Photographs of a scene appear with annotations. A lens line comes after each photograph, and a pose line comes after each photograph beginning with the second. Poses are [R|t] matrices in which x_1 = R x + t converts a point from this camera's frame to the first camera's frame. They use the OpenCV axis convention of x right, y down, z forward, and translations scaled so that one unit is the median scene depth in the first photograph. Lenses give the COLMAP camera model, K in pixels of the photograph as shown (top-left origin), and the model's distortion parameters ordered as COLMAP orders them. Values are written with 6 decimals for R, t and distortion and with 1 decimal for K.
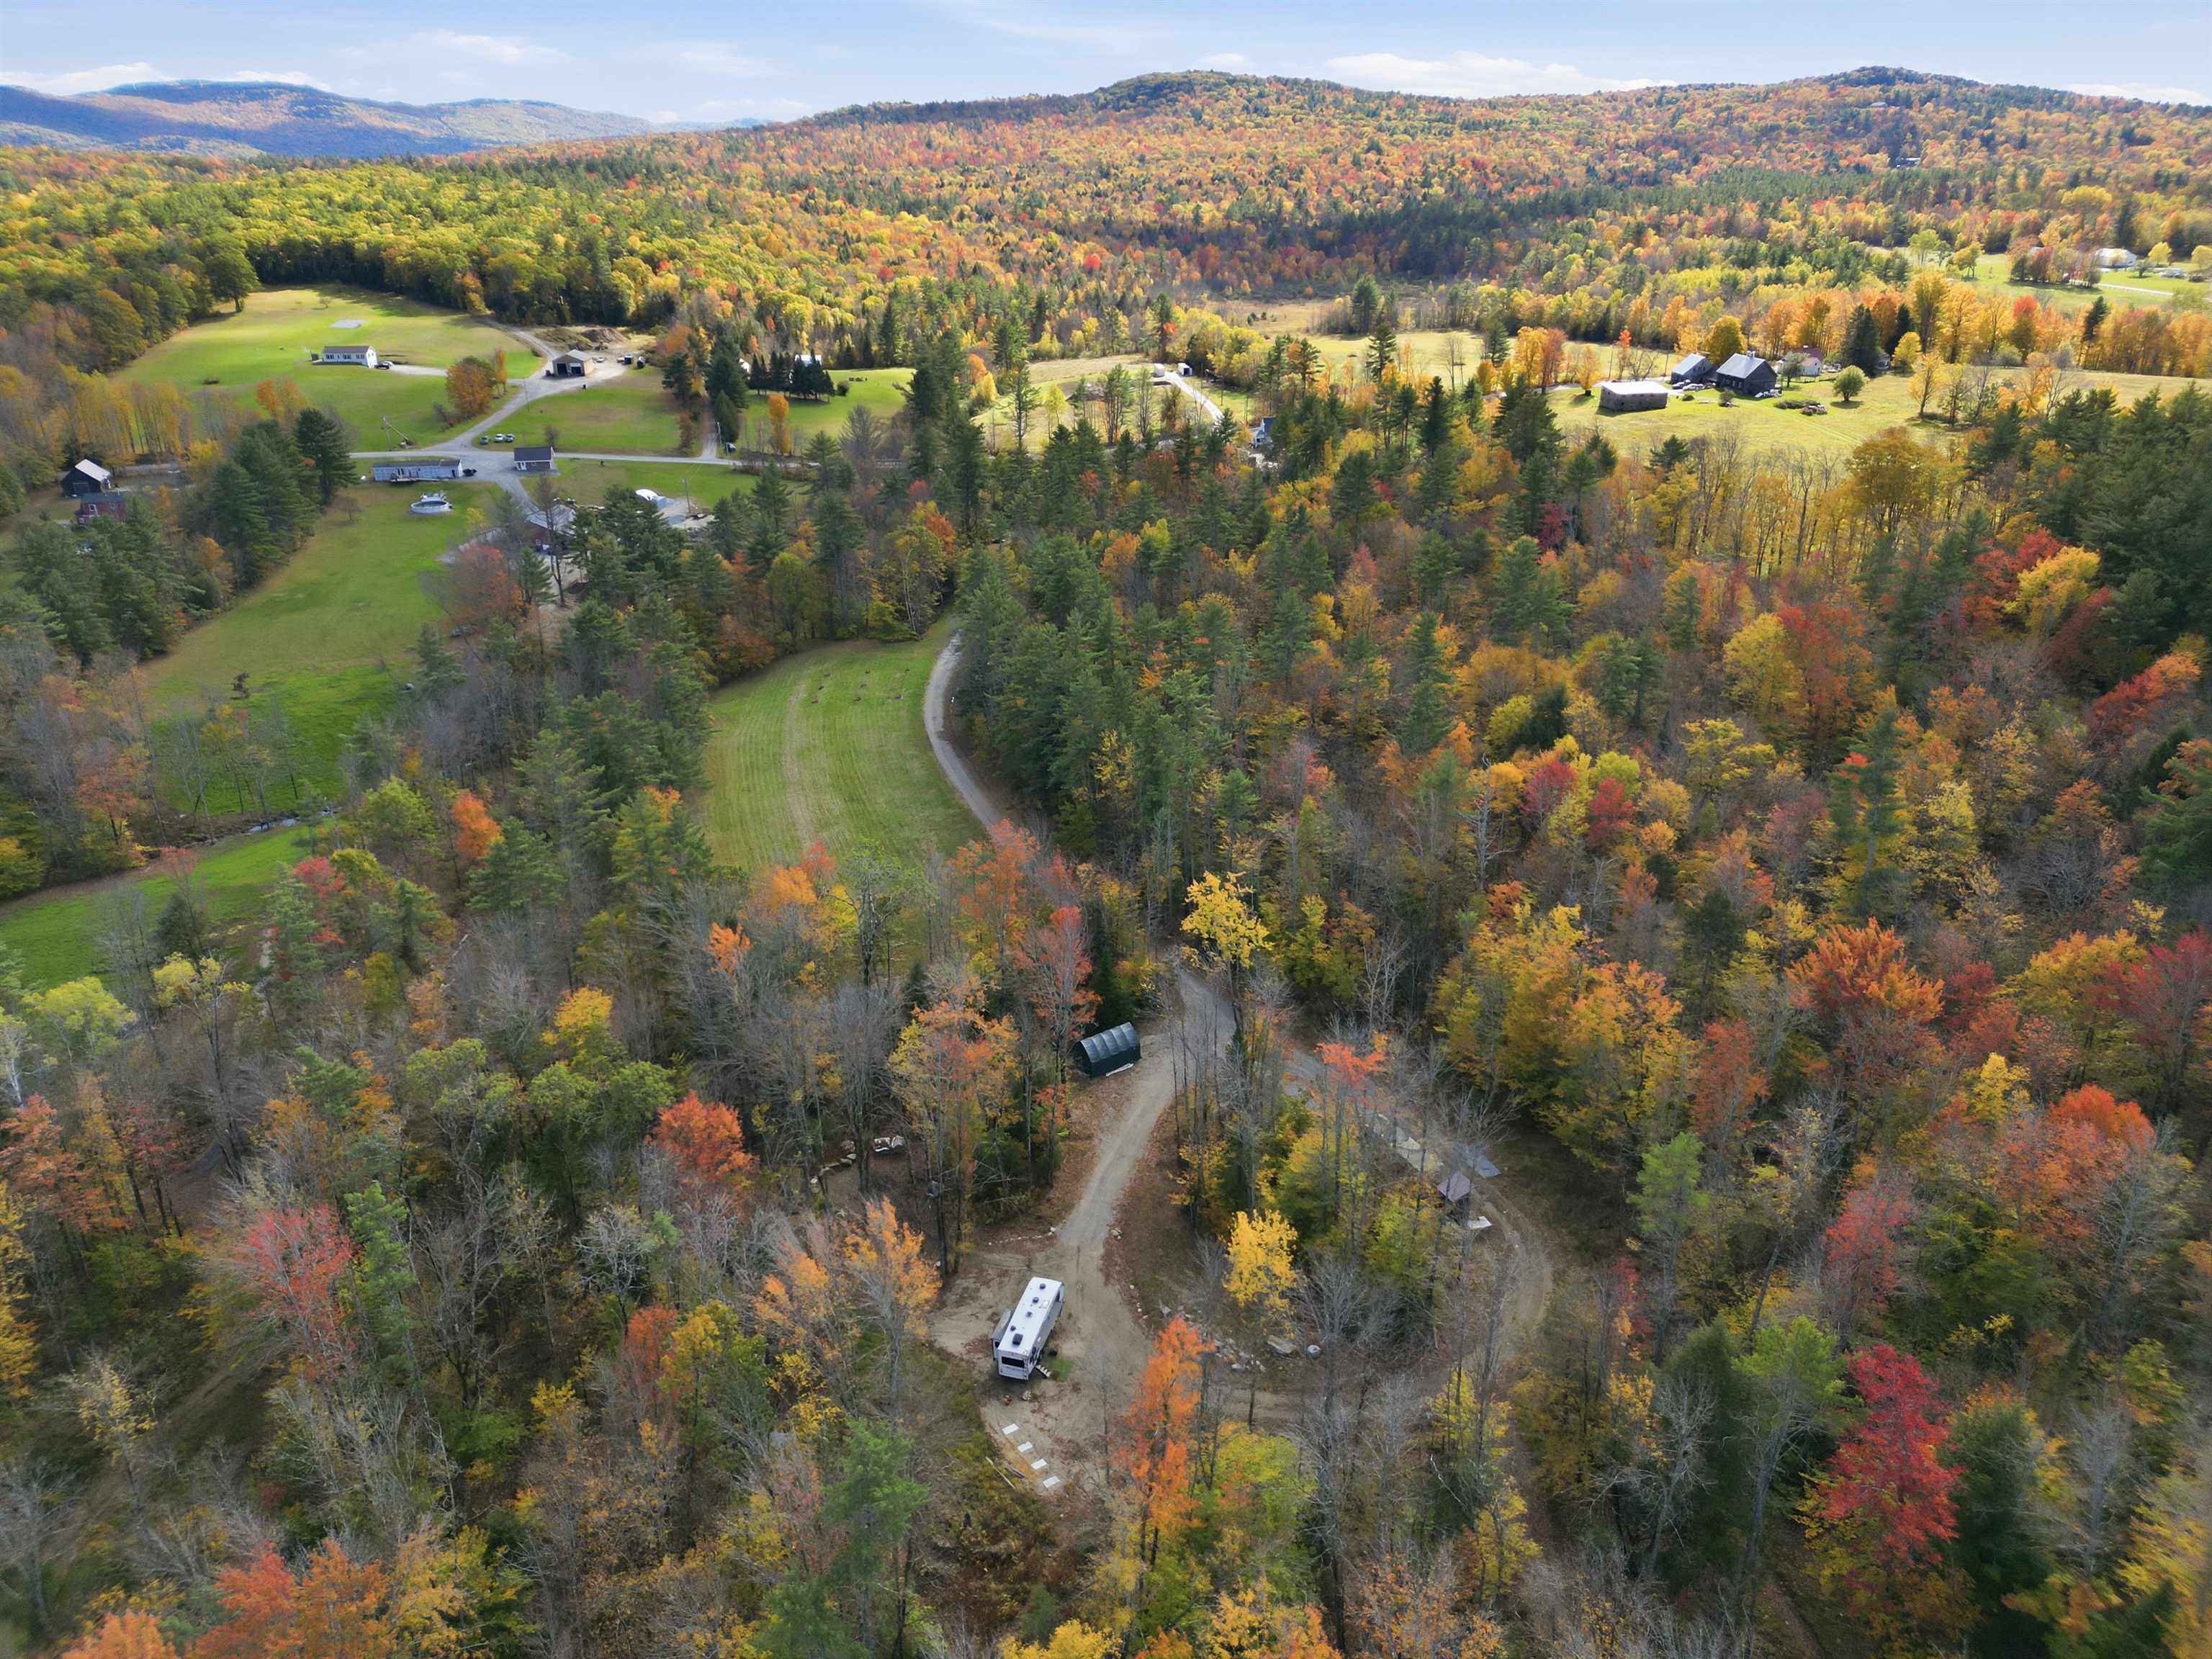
lens RADIAL K [[1570.4, 0, 1106.0], [0, 1570.4, 829.5], [0, 0, 1]] dist [0.064039, -0.061933]
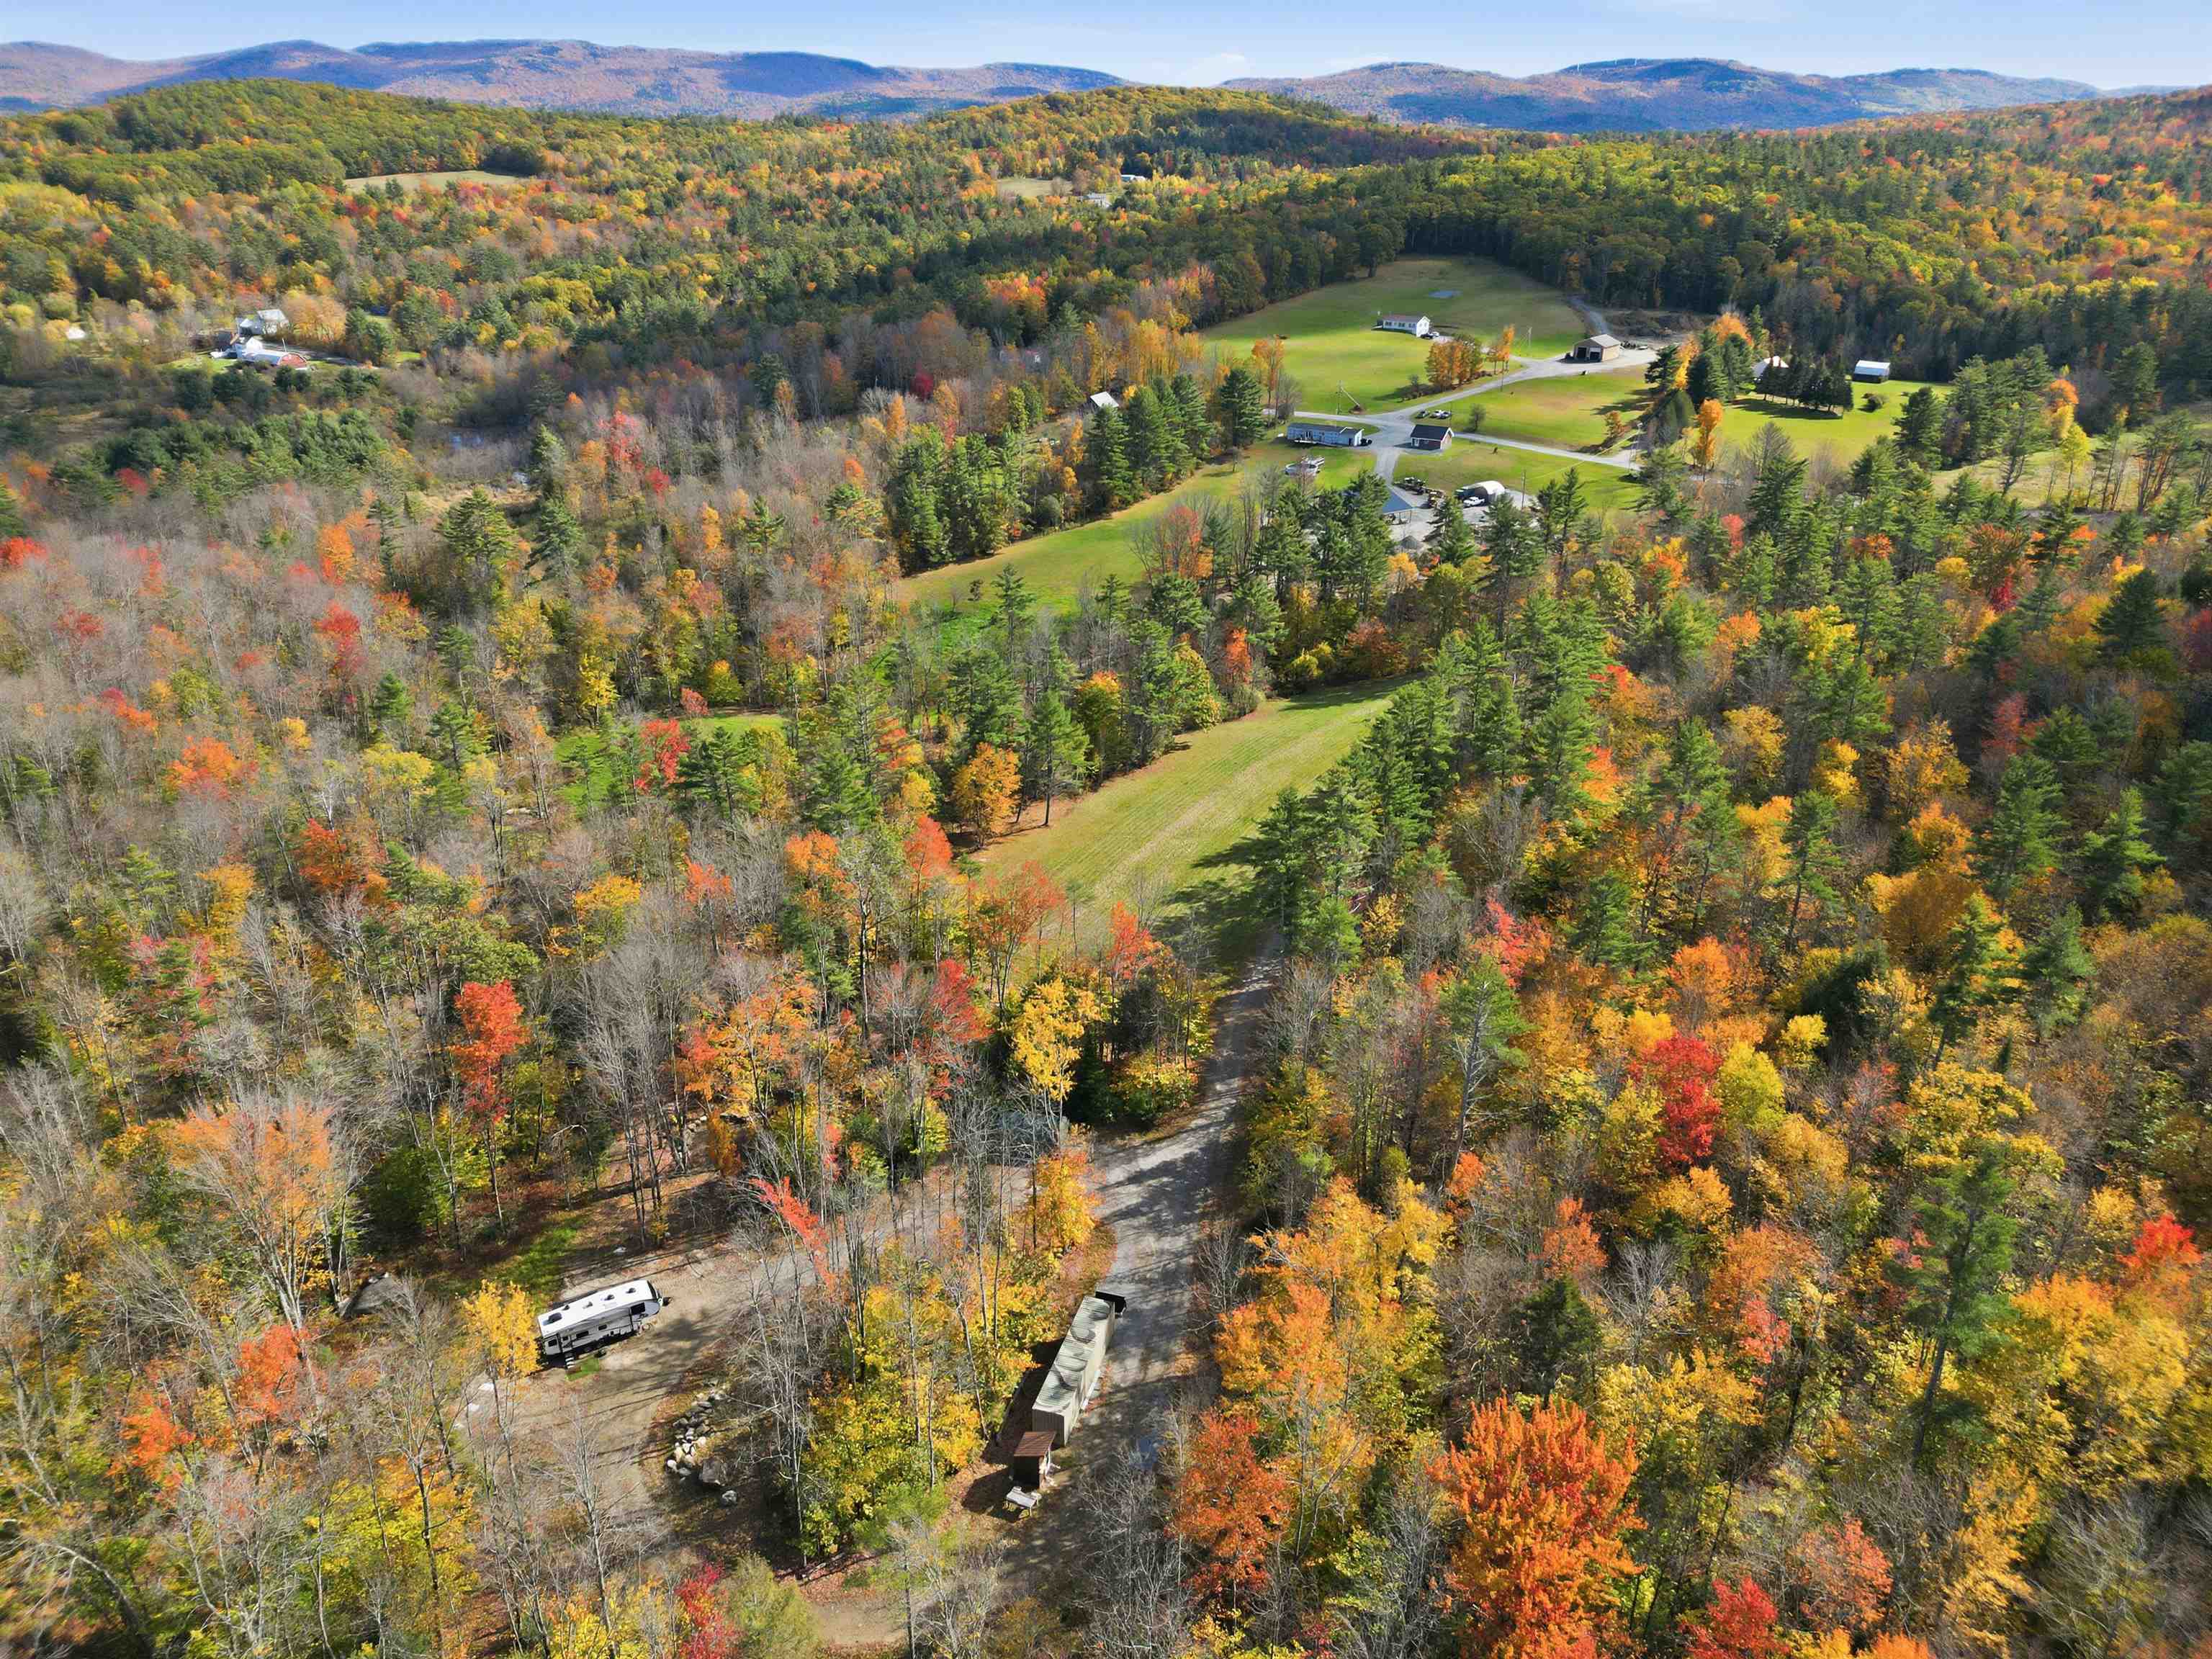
lens RADIAL K [[1570.4, 0, 1106.0], [0, 1570.4, 829.5], [0, 0, 1]] dist [0.064039, -0.061933]
pose [[0.701518, 0.293281, -0.649507, 0.175079], [-0.283416, 0.951035, 0.123323, -0.046883], [0.653872, 0.097567, 0.750288, 0.098573]]
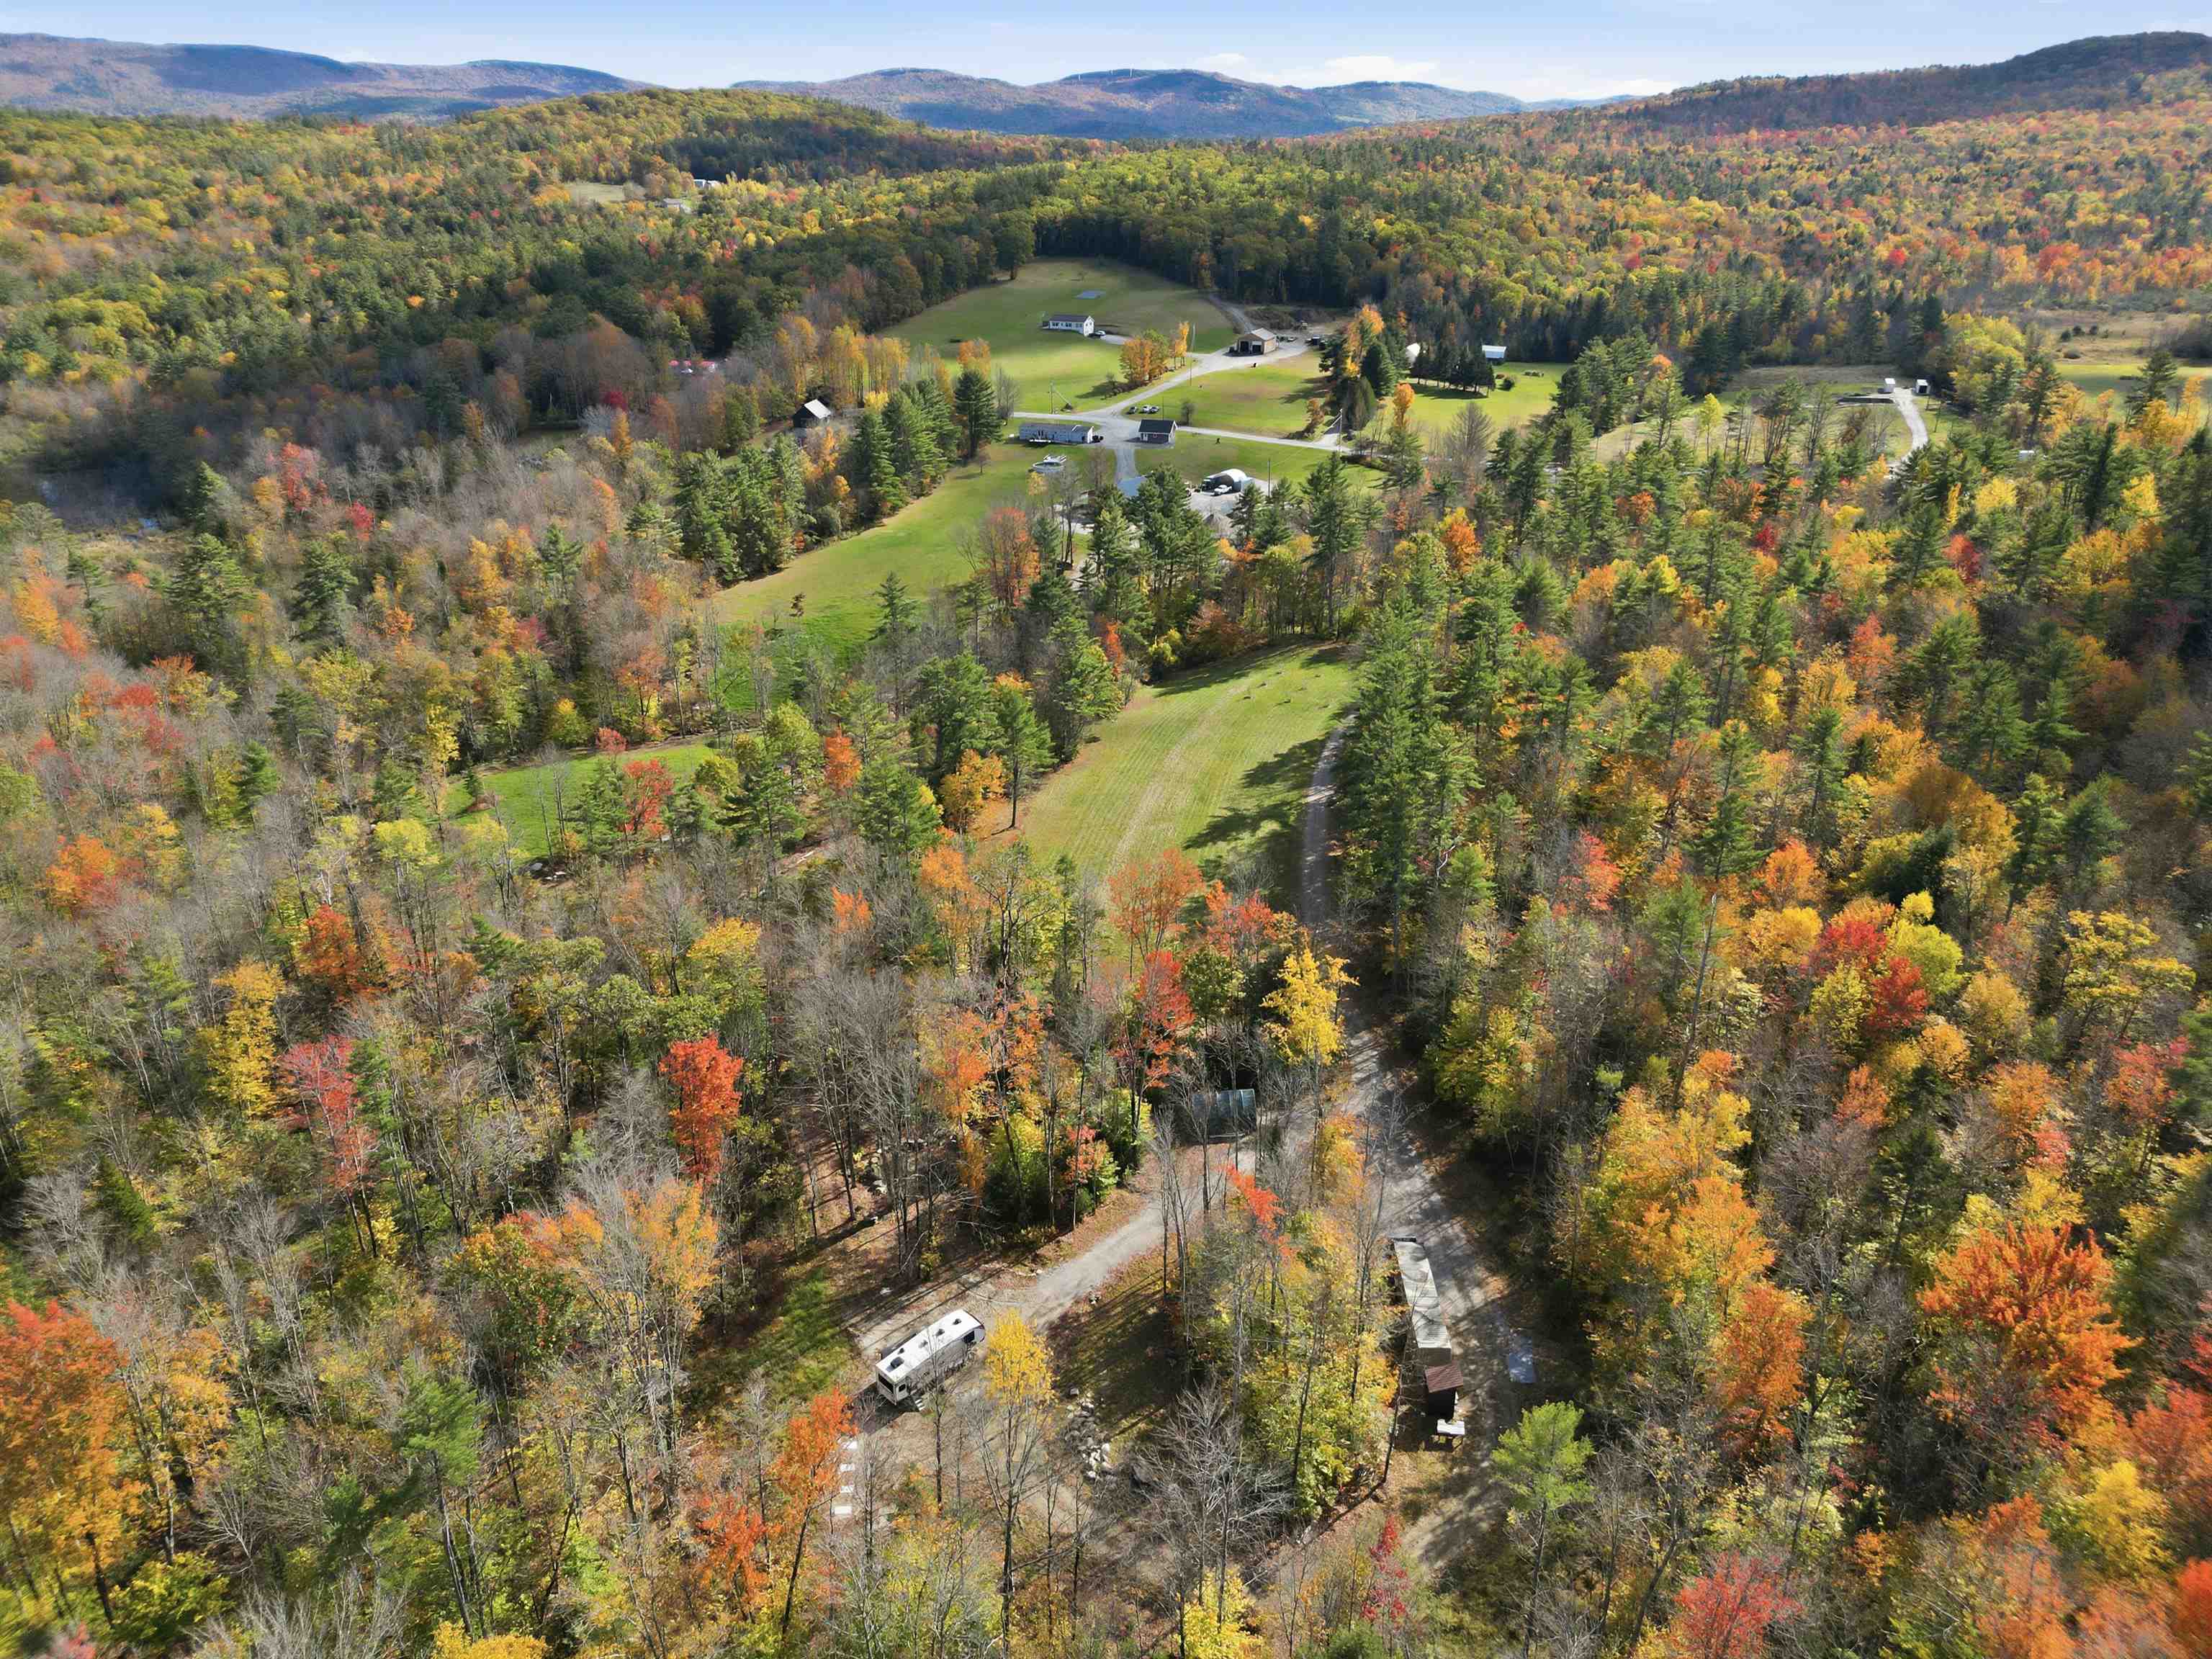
lens RADIAL K [[1570.4, 0, 1106.0], [0, 1570.4, 829.5], [0, 0, 1]] dist [0.064039, -0.061933]
pose [[0.876451, 0.199113, -0.438392, 0.097234], [-0.194100, 0.979339, 0.056753, -0.019635], [0.440635, 0.035350, 0.896990, 0.035980]]
